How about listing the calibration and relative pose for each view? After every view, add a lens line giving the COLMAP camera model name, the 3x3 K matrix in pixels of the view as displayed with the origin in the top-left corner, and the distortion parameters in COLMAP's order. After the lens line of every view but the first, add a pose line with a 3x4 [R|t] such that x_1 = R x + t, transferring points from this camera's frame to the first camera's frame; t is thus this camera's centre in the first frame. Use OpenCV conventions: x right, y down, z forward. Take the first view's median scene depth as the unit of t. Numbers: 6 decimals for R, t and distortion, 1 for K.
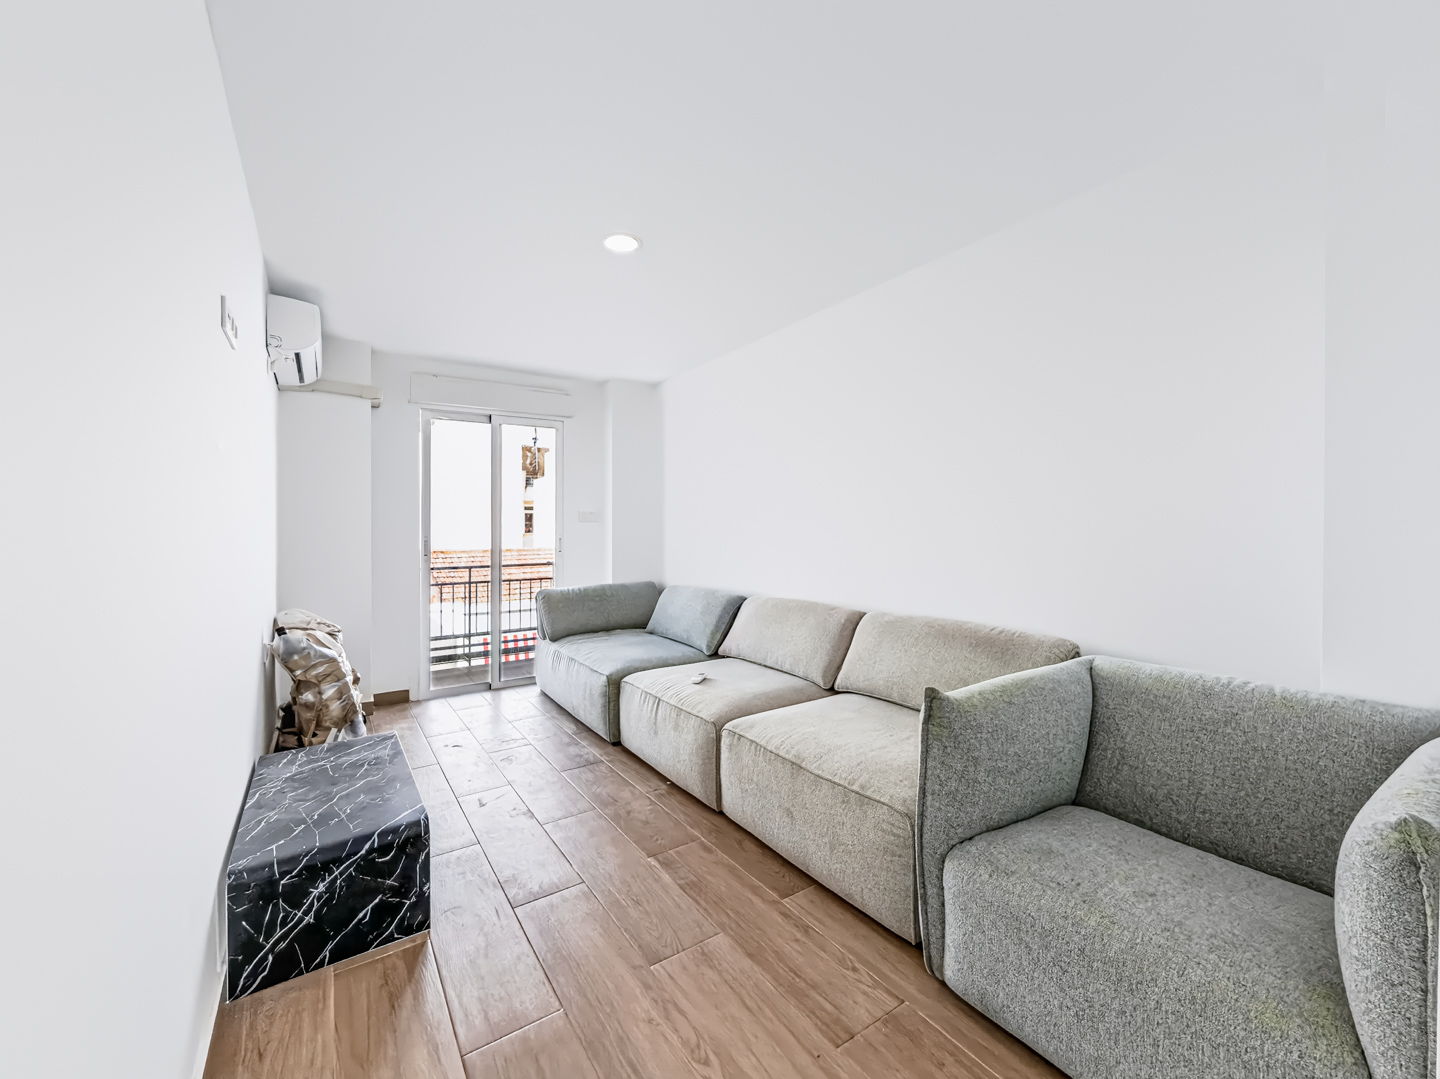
lens RADIAL K [[580.5, 0, 720.8], [0, 580.5, 543.9], [0, 0, 1]] dist [-0.000982, -0.000010]
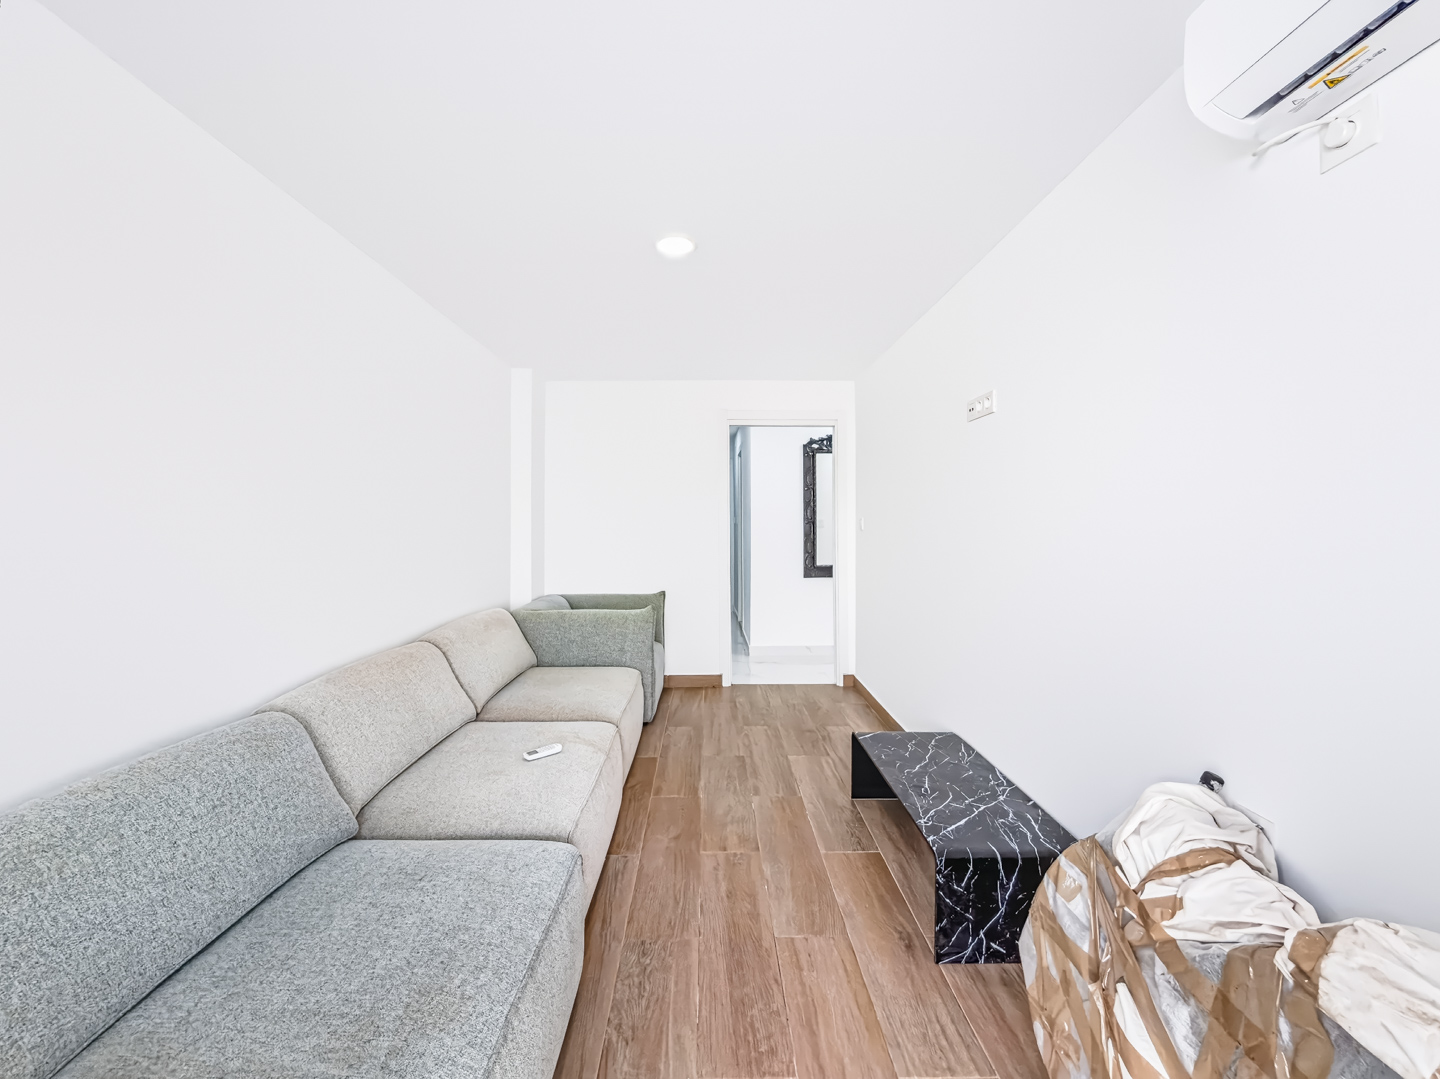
lens RADIAL K [[580.5, 0, 720.8], [0, 580.5, 543.9], [0, 0, 1]] dist [-0.000982, -0.000010]
pose [[-0.838782, -0.011288, 0.544350, -0.949032], [0.016971, 0.998757, 0.046862, -0.094855], [-0.544202, 0.048545, -0.837548, 2.231176]]
